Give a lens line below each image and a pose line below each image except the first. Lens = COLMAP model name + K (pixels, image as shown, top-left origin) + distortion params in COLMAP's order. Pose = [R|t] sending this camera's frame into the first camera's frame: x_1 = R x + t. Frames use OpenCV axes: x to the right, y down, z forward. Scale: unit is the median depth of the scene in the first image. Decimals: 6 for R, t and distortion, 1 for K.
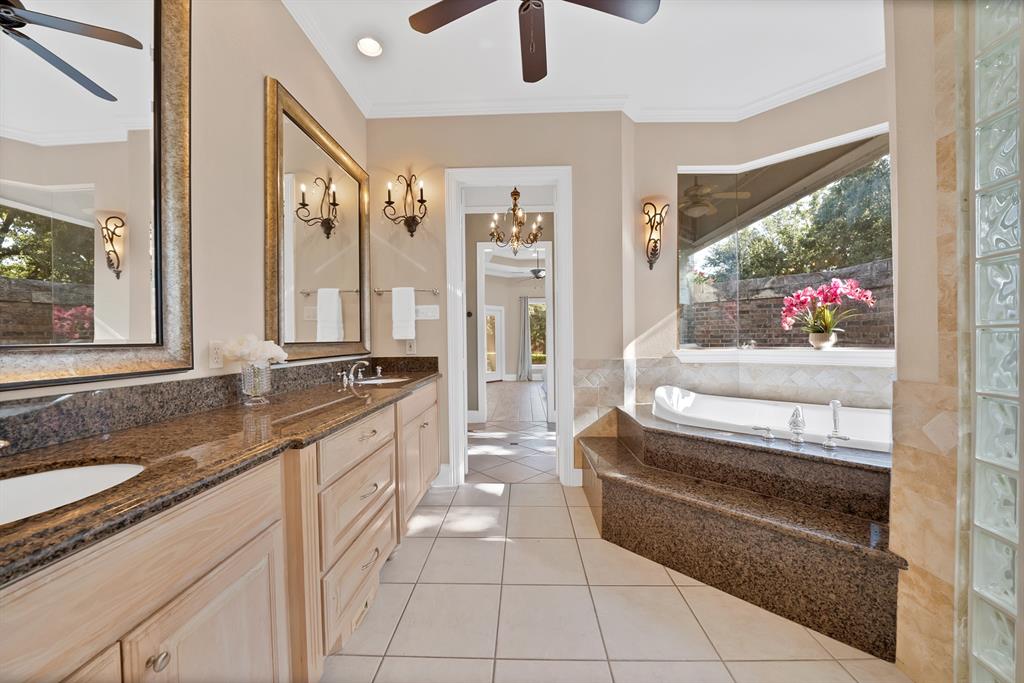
lens RADIAL K [[366.4, 0, 512.7], [0, 366.4, 344.1], [0, 0, 1]] dist [-0.033450, 0.006019]
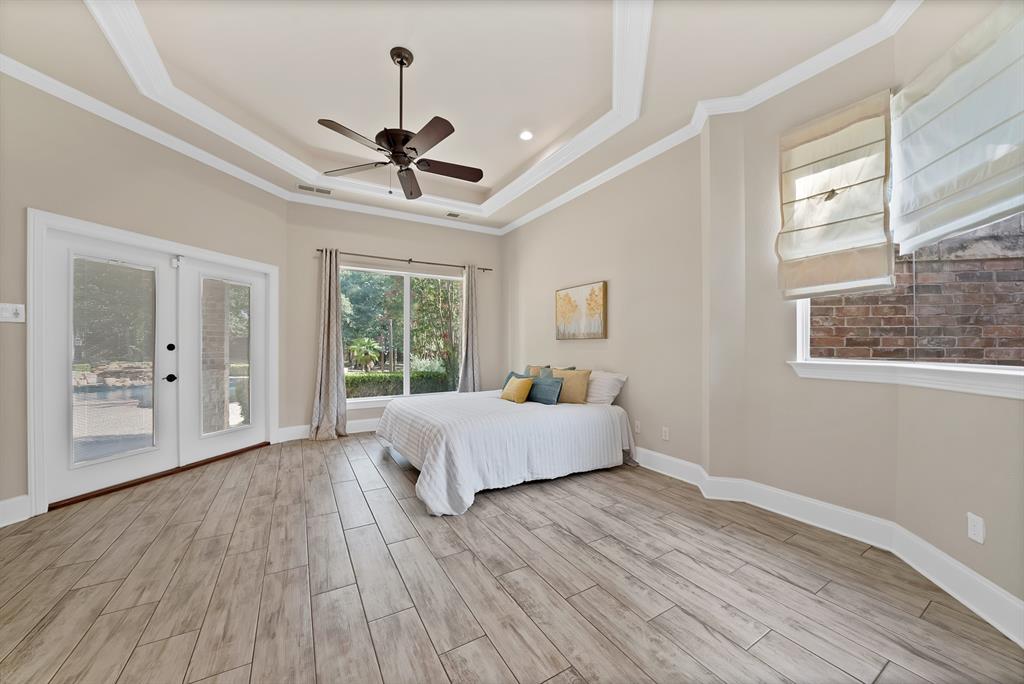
lens RADIAL K [[366.4, 0, 512.7], [0, 366.4, 344.6], [0, 0, 1]] dist [-0.033450, 0.006019]
pose [[0.843578, 0.003348, 0.536997, -0.029273], [0.000669, 0.999973, -0.007286, -0.015657], [-0.537007, 0.006506, 0.843553, 0.870323]]
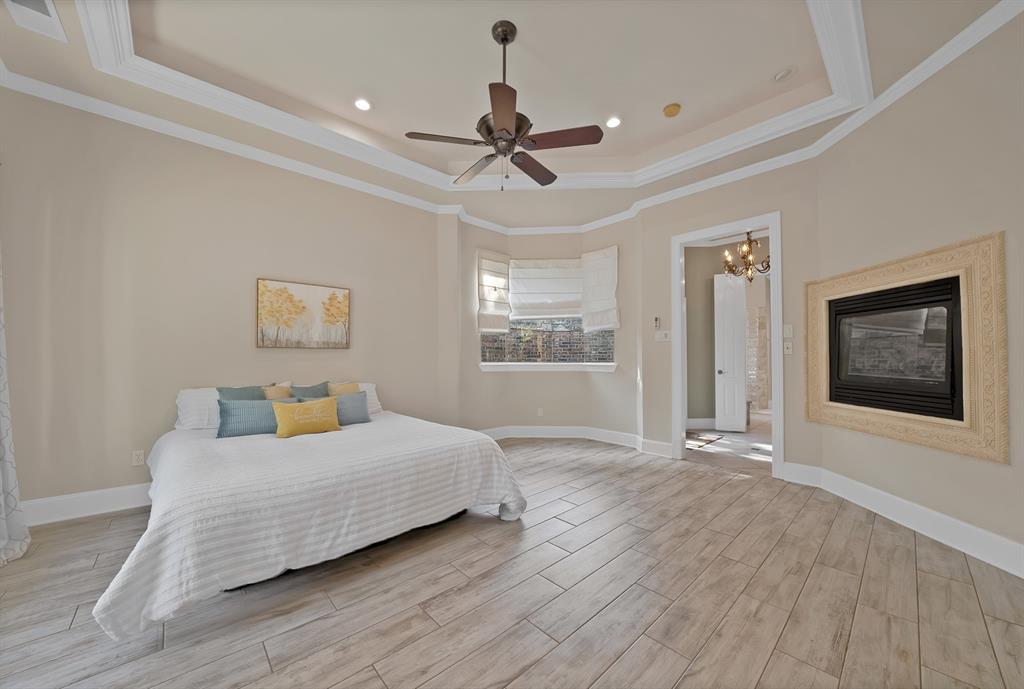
lens RADIAL K [[379.9, 0, 512.0], [0, 379.9, 344.5], [0, 0, 1]] dist [-0.000352, -0.000071]
pose [[-0.706295, 0.024641, 0.707489, -0.227400], [0.005287, 0.999550, -0.029535, -0.017817], [-0.707898, -0.017120, -0.706107, 1.700637]]
